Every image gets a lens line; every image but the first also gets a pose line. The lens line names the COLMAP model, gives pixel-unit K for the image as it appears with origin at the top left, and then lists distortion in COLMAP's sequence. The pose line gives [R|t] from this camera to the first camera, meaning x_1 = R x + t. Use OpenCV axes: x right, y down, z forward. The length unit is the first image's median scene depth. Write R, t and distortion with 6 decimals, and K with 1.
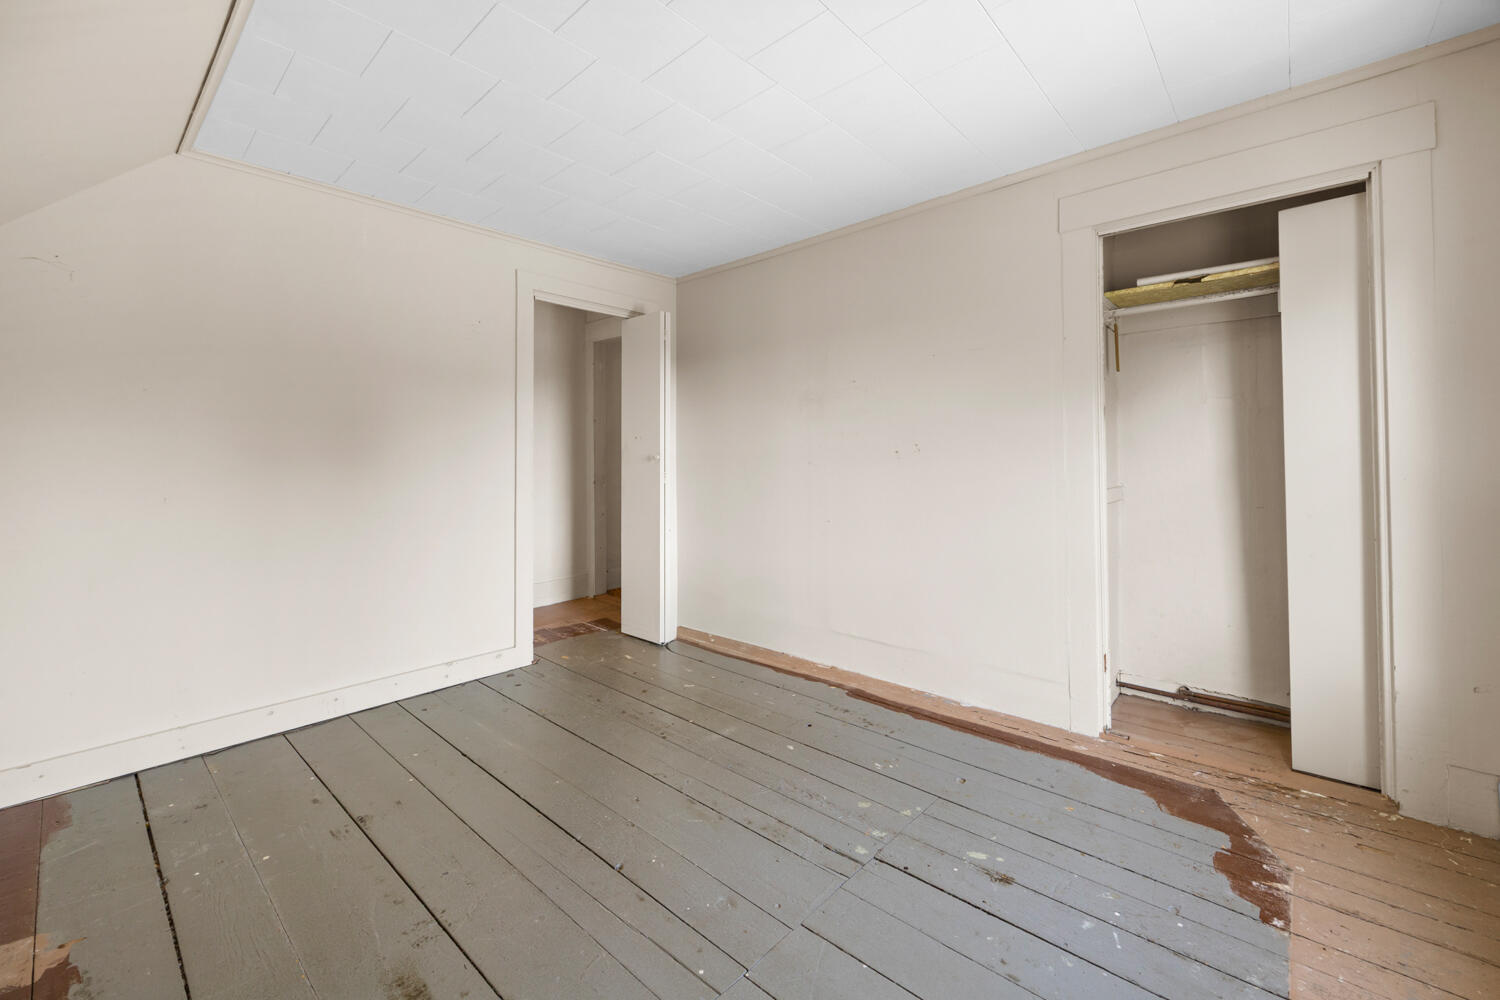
lens RADIAL K [[604.1, 0, 750.6], [0, 604.1, 446.7], [0, 0, 1]] dist [-0.002063, -0.000289]
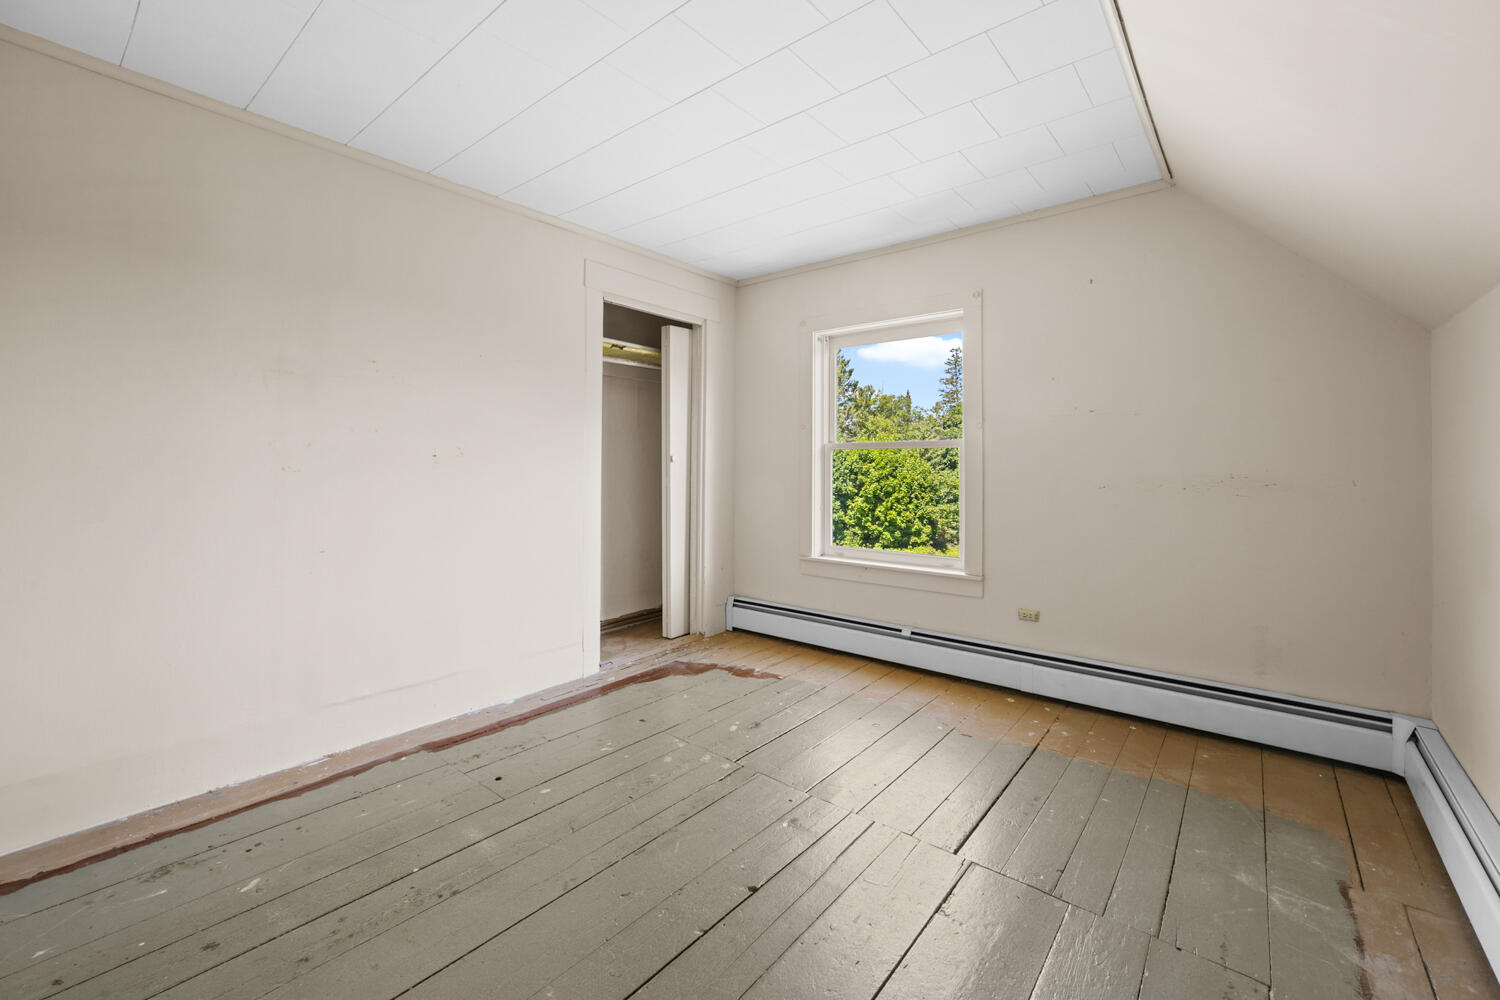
lens RADIAL K [[616.8, 0, 754.3], [0, 616.8, 463.1], [0, 0, 1]] dist [0.000390, 0.000154]
pose [[-0.036940, 0.010633, 0.999261, -0.814012], [-0.021664, 0.999700, -0.011438, 0.024245], [-0.999083, -0.022070, -0.036699, 0.711832]]
